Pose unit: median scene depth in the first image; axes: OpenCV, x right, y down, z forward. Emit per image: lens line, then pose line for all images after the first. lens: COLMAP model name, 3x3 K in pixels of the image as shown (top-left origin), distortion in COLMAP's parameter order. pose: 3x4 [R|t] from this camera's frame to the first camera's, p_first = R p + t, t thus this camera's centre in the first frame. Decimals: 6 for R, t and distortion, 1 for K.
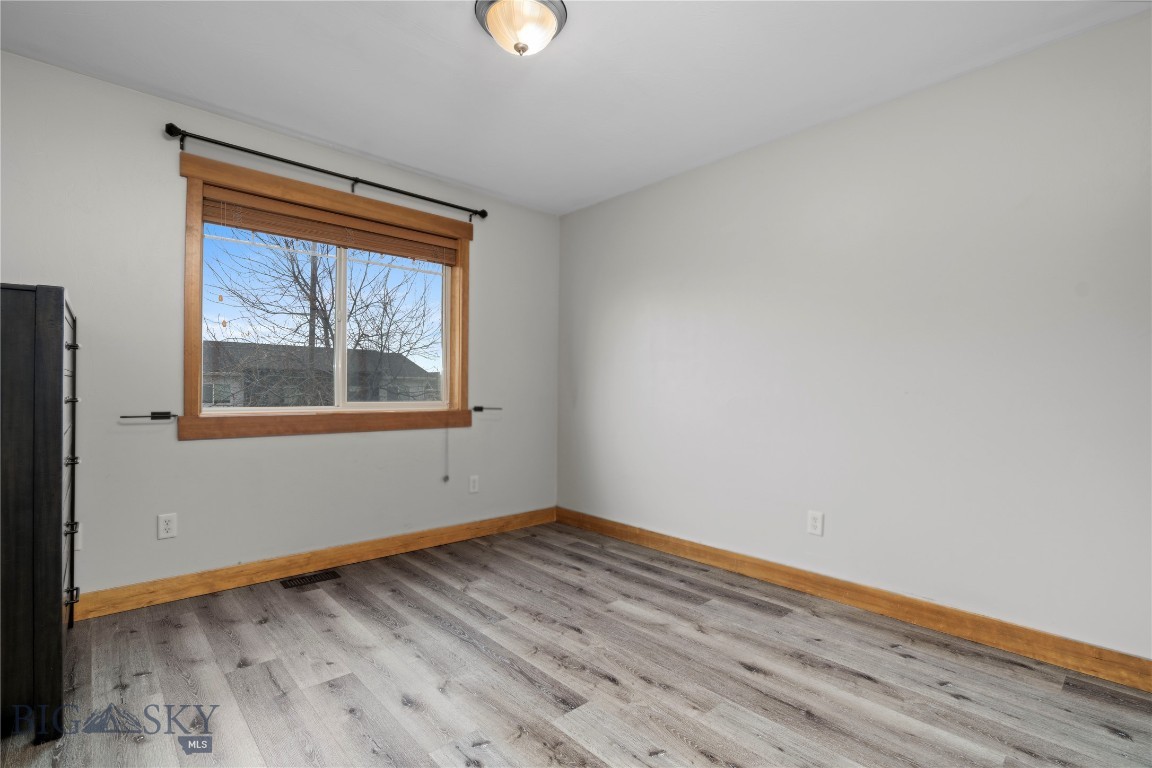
lens RADIAL K [[524.2, 0, 577.5], [0, 524.2, 387.4], [0, 0, 1]] dist [-0.005213, -0.000134]
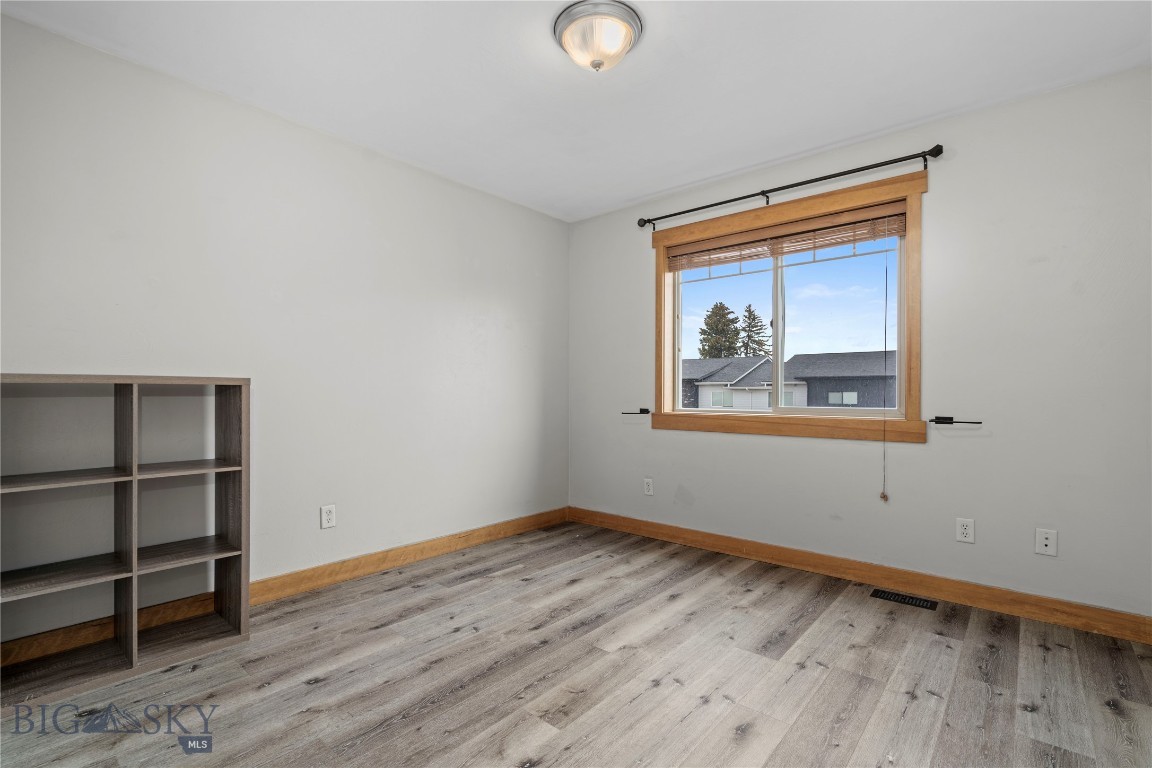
lens RADIAL K [[524.2, 0, 573.1], [0, 524.2, 393.4], [0, 0, 1]] dist [-0.005213, -0.000134]
pose [[0.113891, -0.005192, -0.993480, 0.821269], [0.003943, 0.999981, -0.004774, 0.009538], [0.993485, -0.003374, 0.113910, 0.732972]]
